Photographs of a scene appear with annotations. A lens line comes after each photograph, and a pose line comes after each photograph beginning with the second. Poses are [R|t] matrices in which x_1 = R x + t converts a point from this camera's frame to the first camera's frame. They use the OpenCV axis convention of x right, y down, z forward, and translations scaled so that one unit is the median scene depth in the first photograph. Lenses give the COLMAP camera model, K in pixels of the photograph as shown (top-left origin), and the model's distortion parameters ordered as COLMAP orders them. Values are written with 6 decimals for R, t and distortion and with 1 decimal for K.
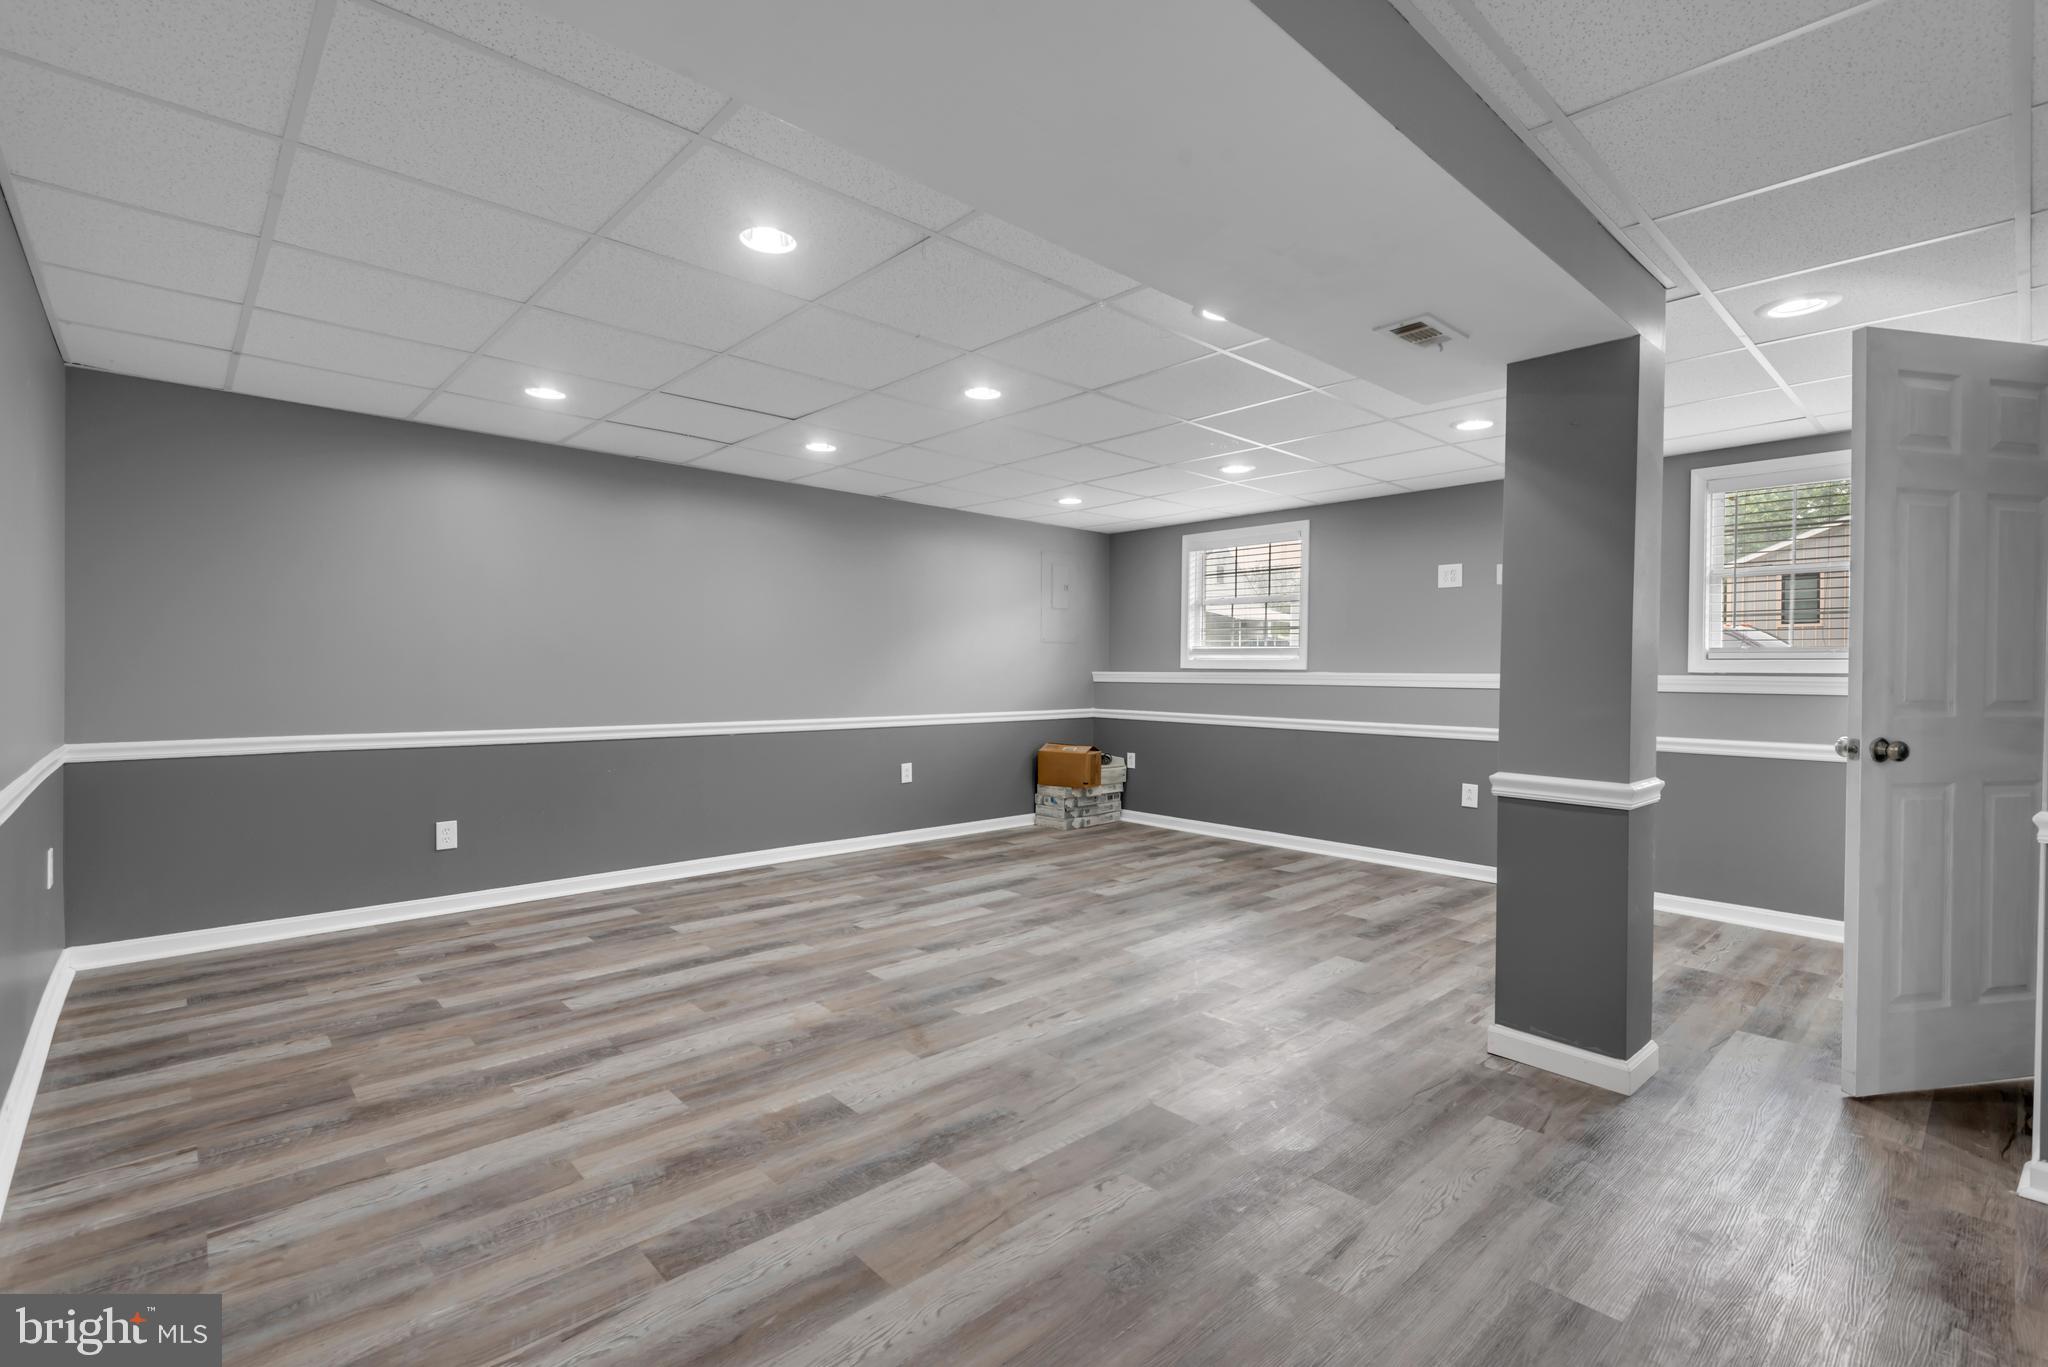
lens RADIAL K [[923.8, 0, 1023.0], [0, 923.8, 681.3], [0, 0, 1]] dist [0.033255, -0.013585]
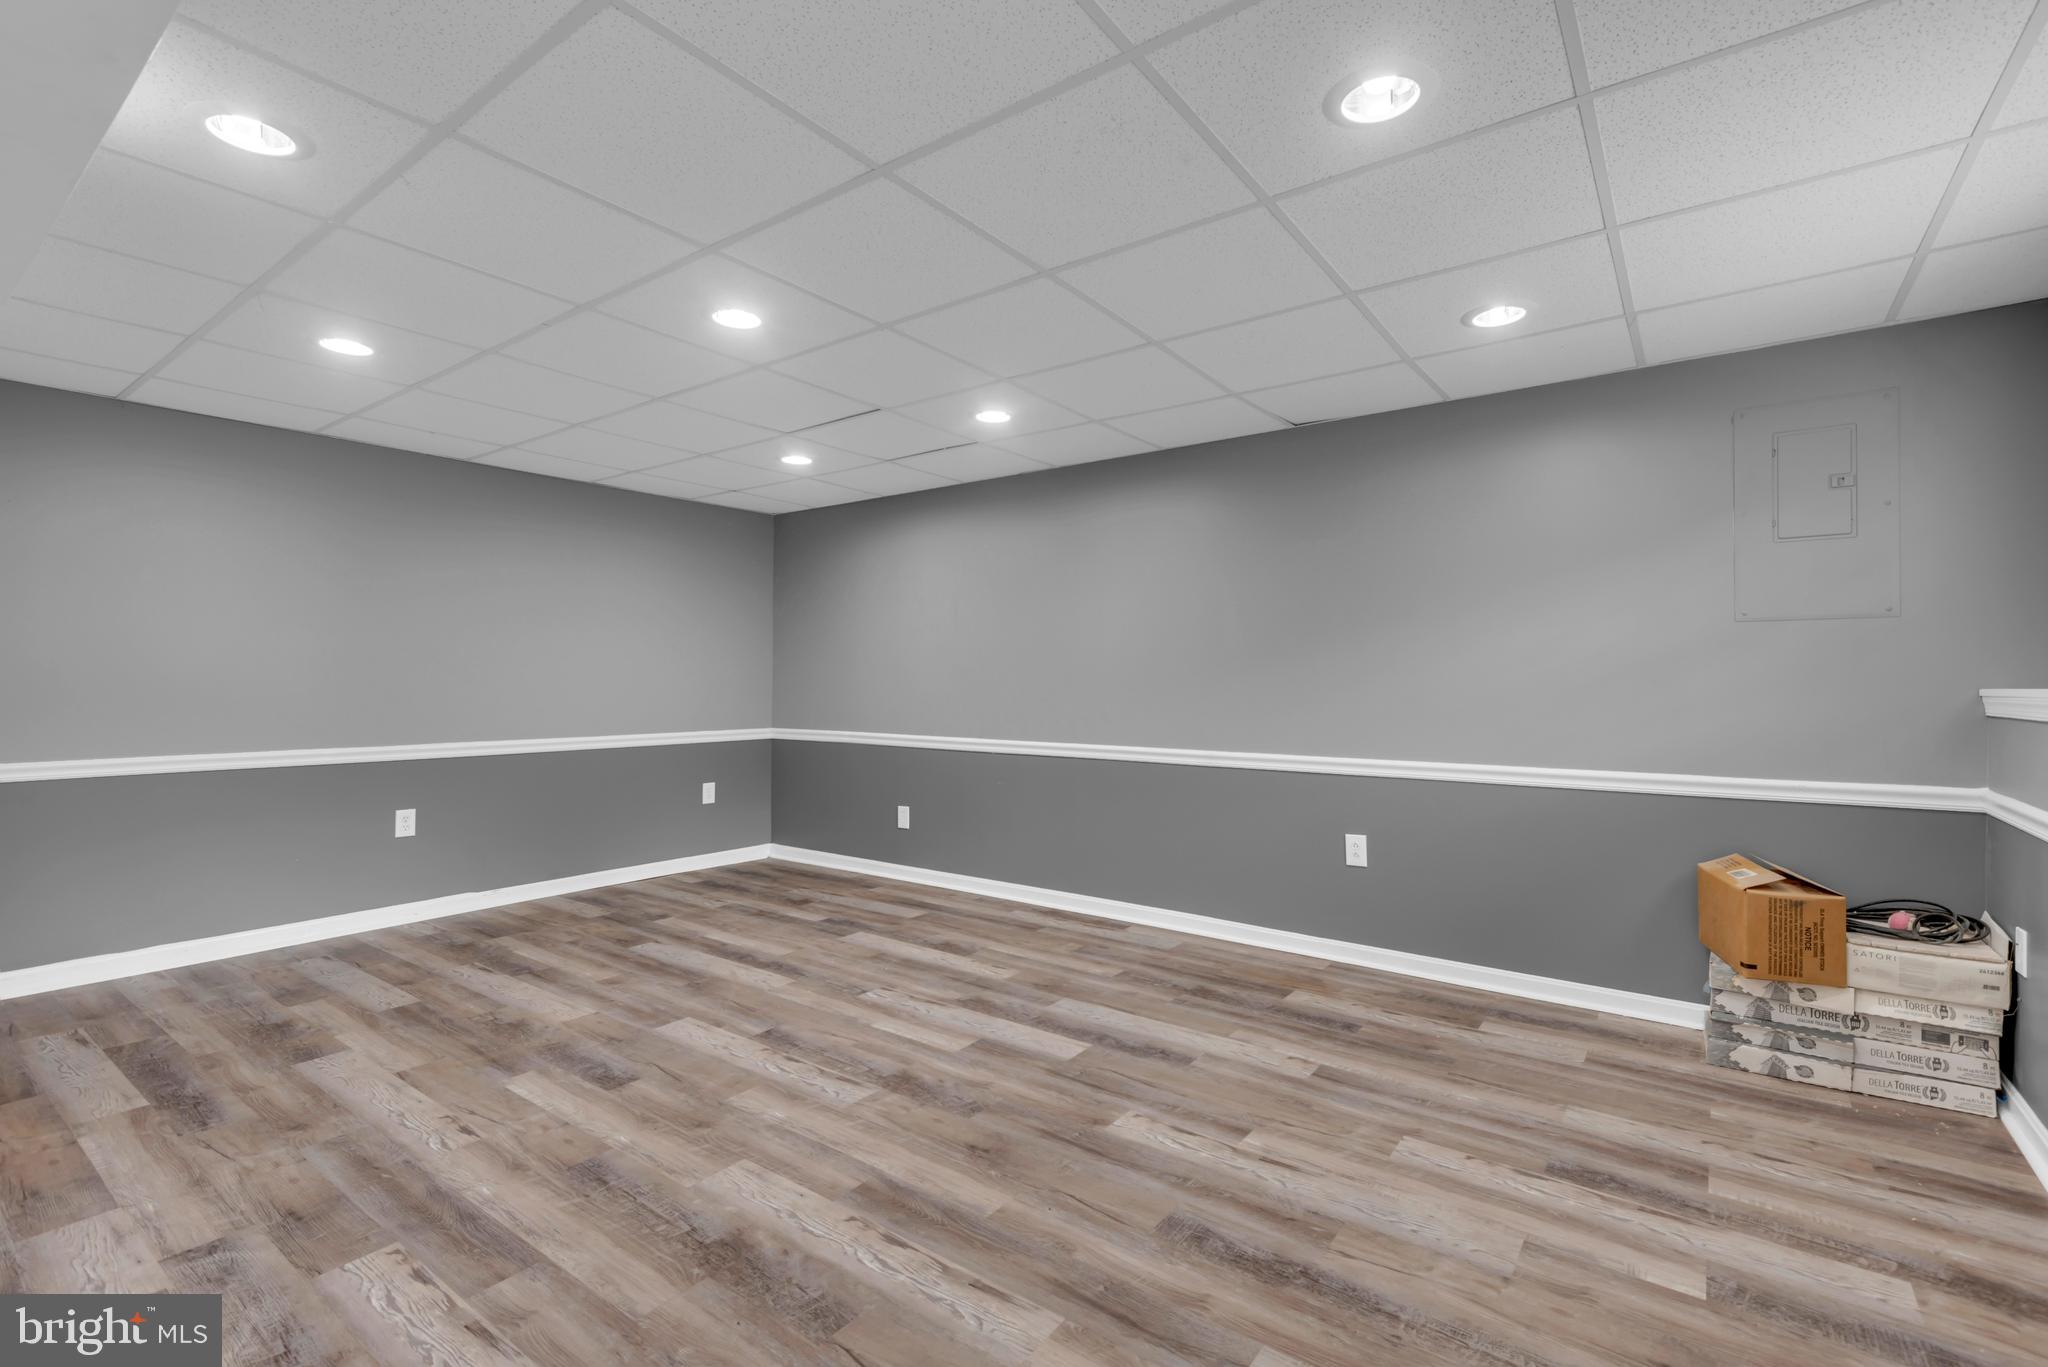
lens RADIAL K [[923.8, 0, 1024.9], [0, 923.8, 677.5], [0, 0, 1]] dist [0.033255, -0.013585]
pose [[0.171925, -0.009399, -0.985065, 0.787712], [-0.010250, 0.999883, -0.011330, -0.013668], [0.985057, 0.012045, 0.171808, 1.161975]]
